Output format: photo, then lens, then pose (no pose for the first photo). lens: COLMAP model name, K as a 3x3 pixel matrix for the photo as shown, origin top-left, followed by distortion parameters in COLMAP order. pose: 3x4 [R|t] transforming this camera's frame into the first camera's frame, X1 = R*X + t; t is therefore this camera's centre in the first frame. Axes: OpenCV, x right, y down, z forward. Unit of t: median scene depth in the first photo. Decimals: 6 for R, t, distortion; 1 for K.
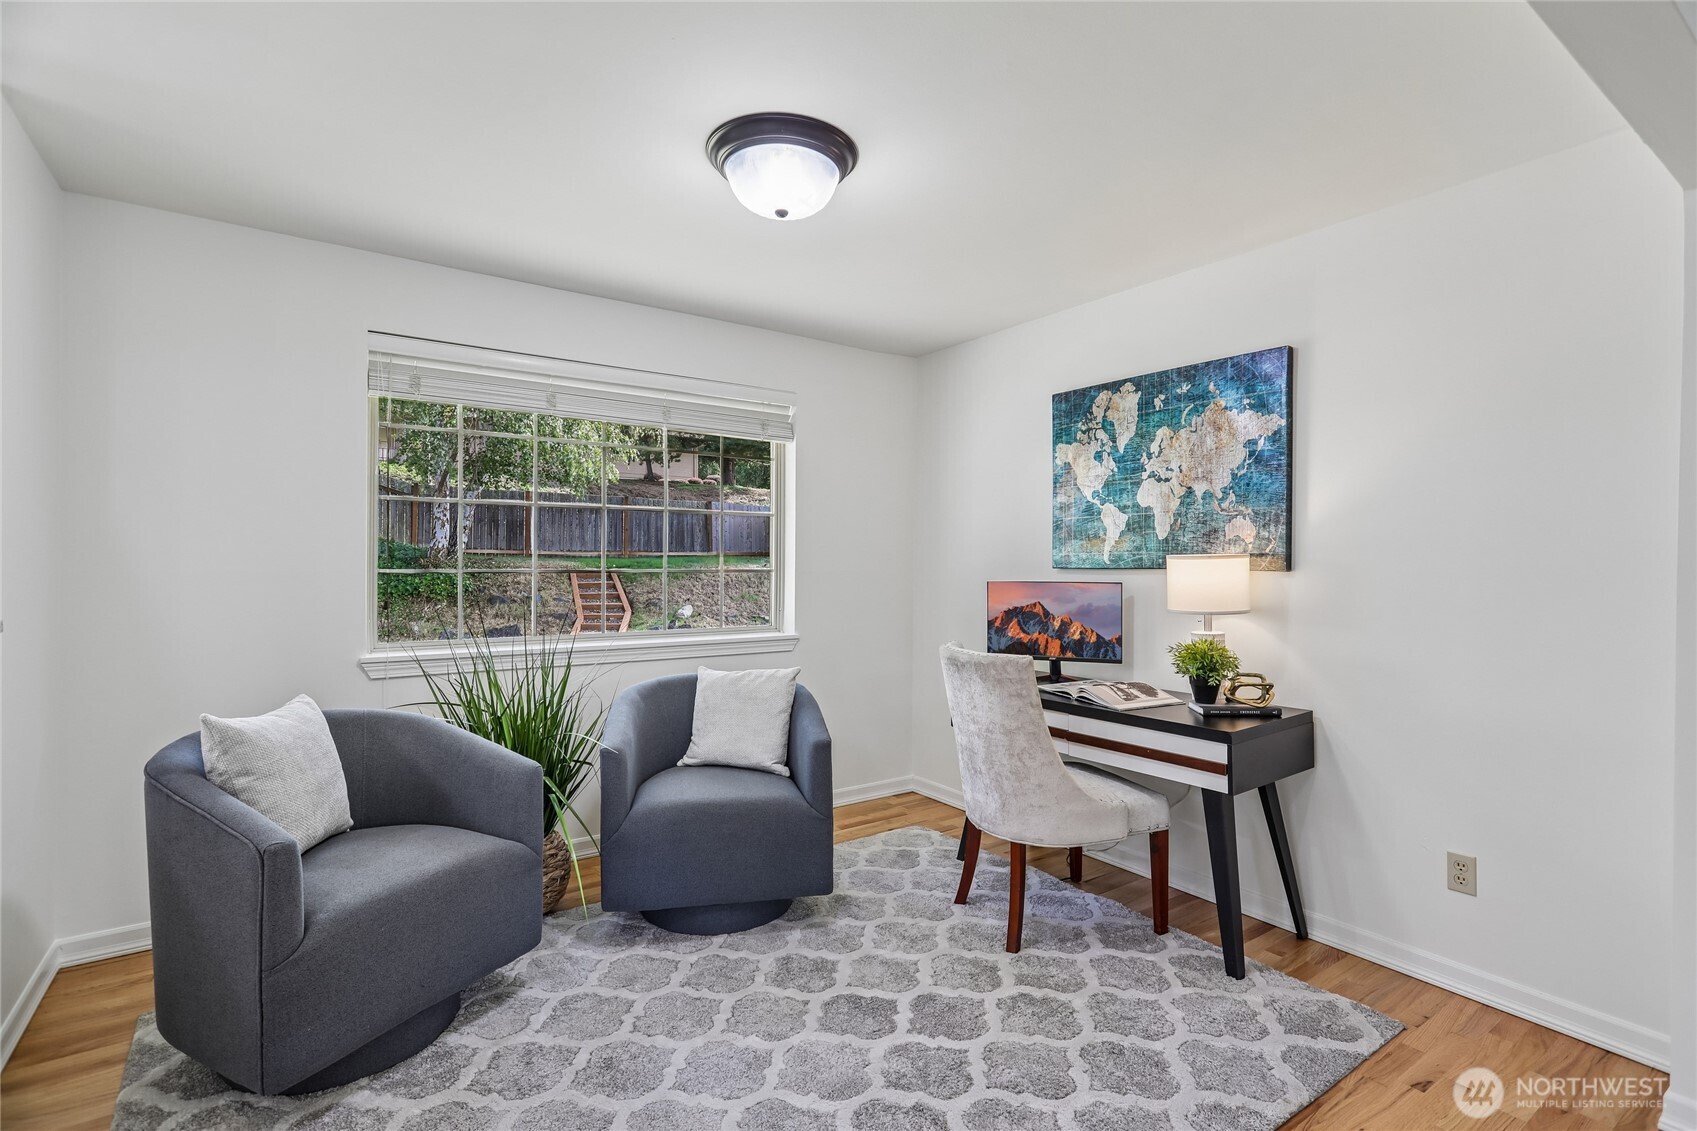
lens RADIAL K [[799.8, 0, 848.5], [0, 799.8, 565.5], [0, 0, 1]] dist [0.000689, 0.001604]
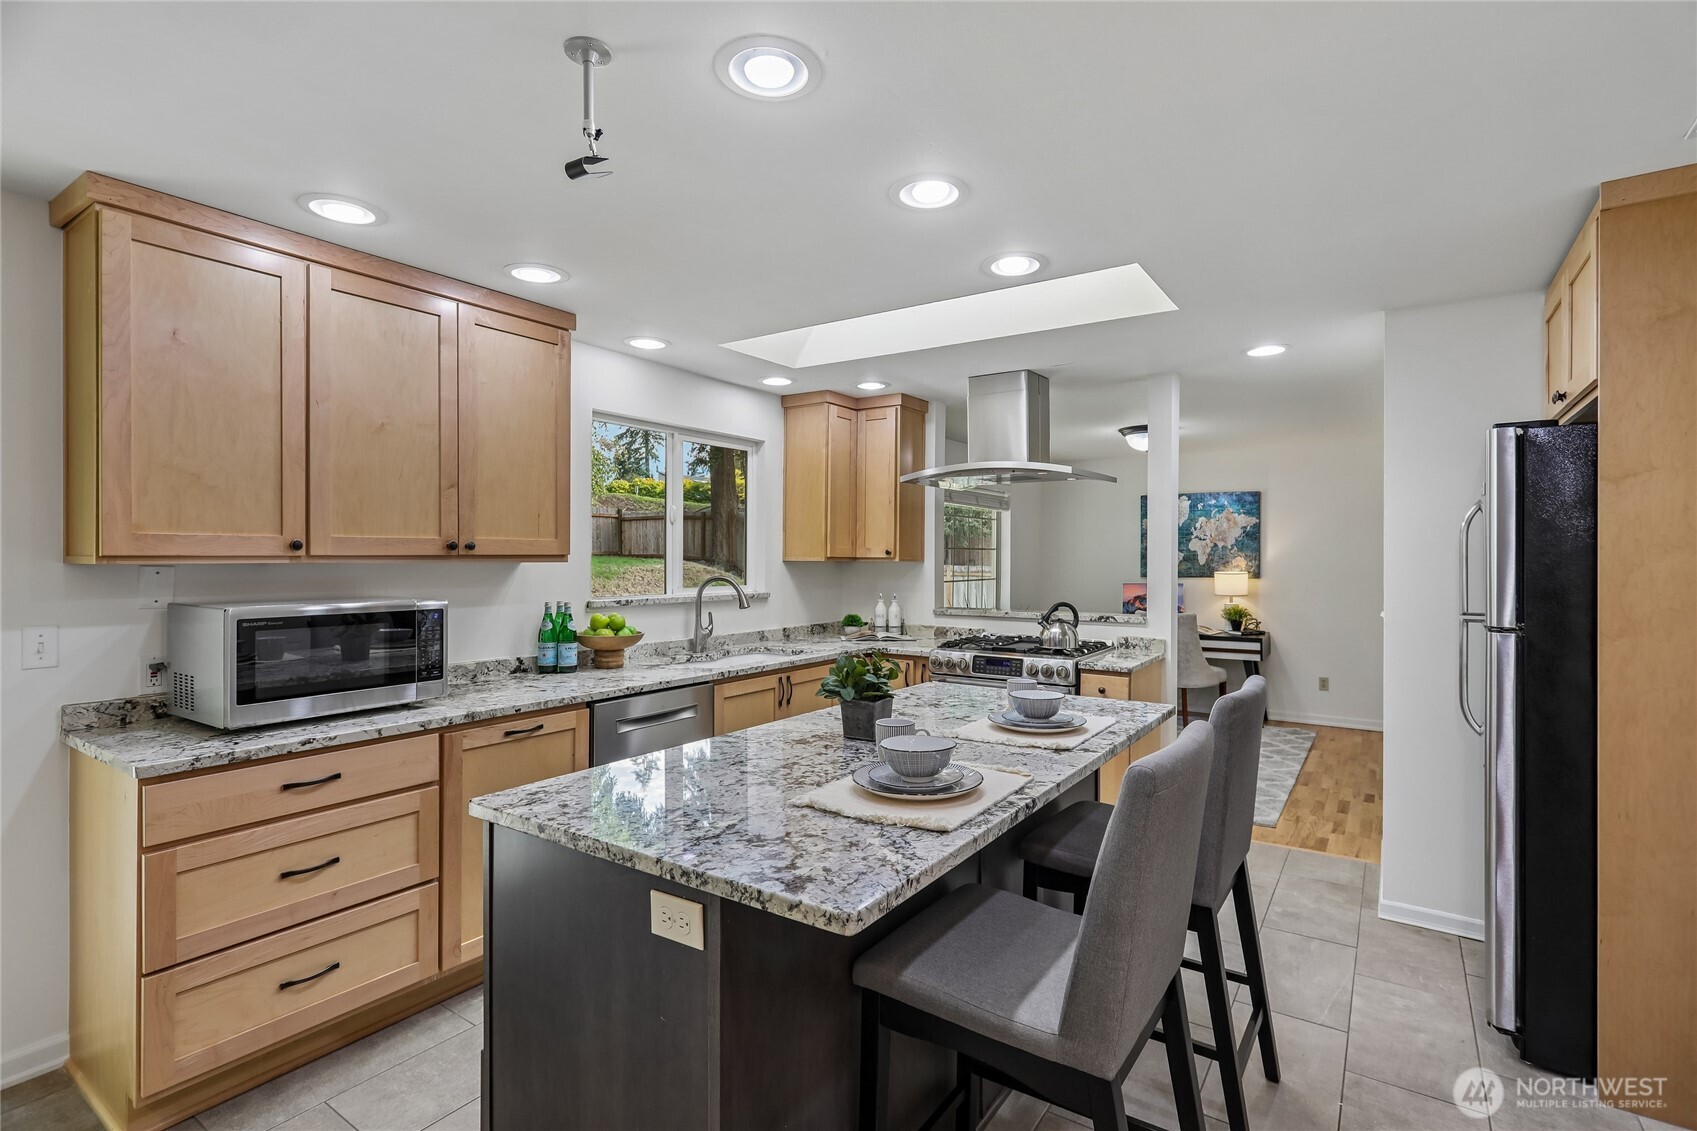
lens RADIAL K [[799.8, 0, 848.5], [0, 799.8, 565.5], [0, 0, 1]] dist [0.000689, 0.001604]
pose [[0.937154, -0.006781, 0.348849, -1.411692], [0.005218, 0.999972, 0.005419, -0.049792], [-0.348876, -0.003258, 0.937163, -0.843463]]
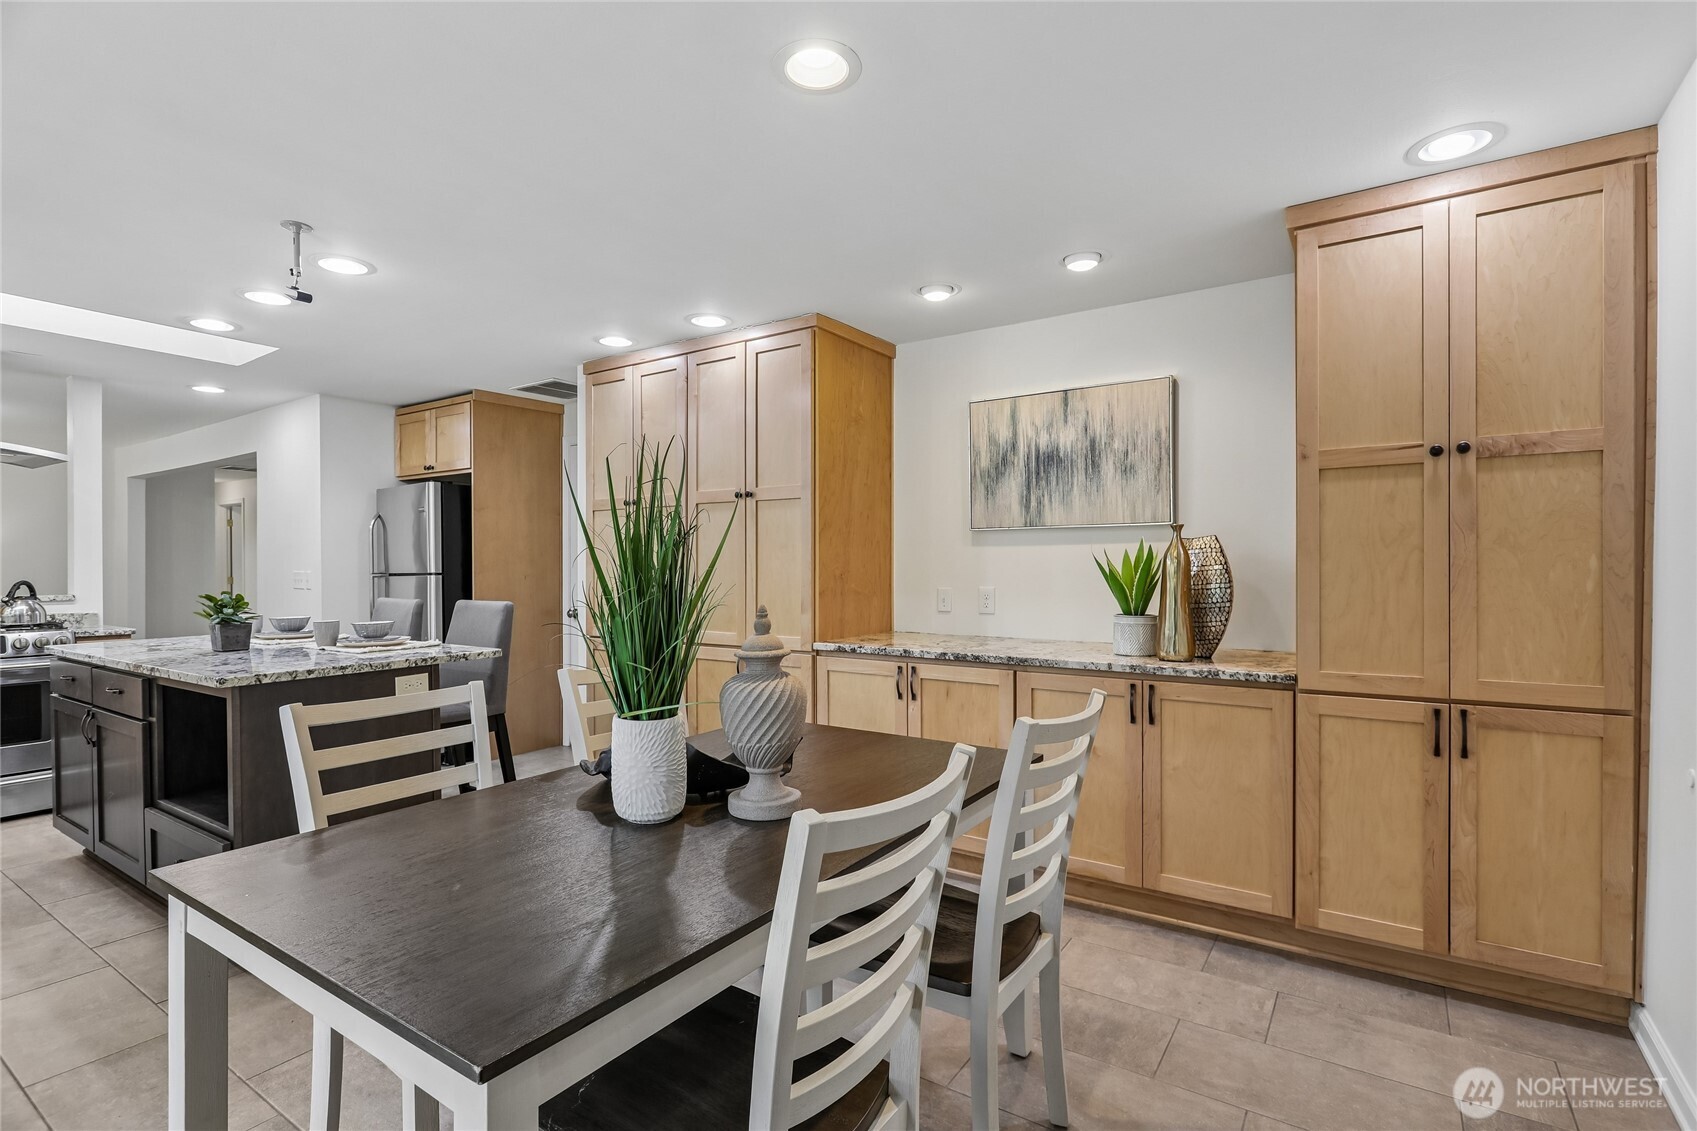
lens RADIAL K [[799.8, 0, 848.5], [0, 799.8, 565.5], [0, 0, 1]] dist [0.000689, 0.001604]
pose [[-0.379884, -0.005555, 0.925017, -2.438615], [0.005325, 0.999952, 0.008192, -0.009515], [-0.925019, 0.008038, -0.379837, -0.513183]]
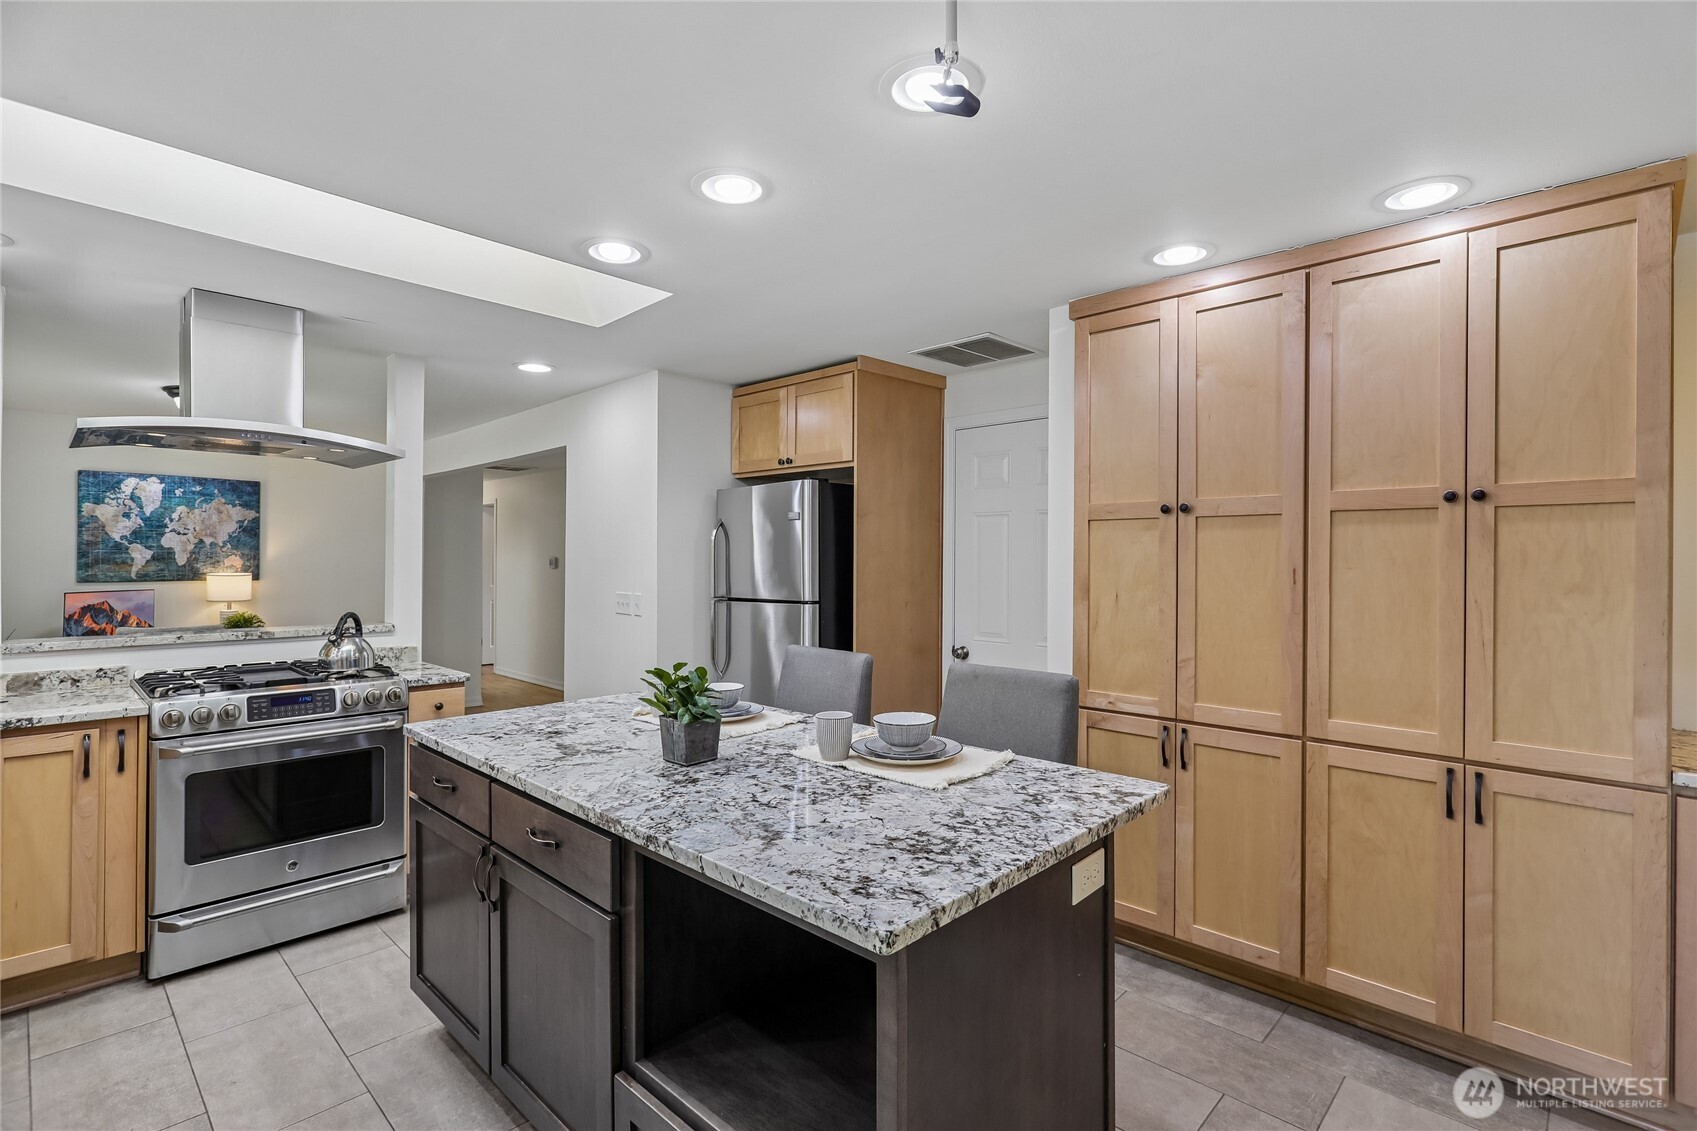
lens RADIAL K [[799.8, 0, 848.5], [0, 799.8, 565.5], [0, 0, 1]] dist [0.000689, 0.001604]
pose [[-0.205022, -0.010758, 0.978698, -1.804191], [-0.000527, 0.999941, 0.010881, -0.054400], [-0.978757, 0.001715, -0.205015, -0.155342]]
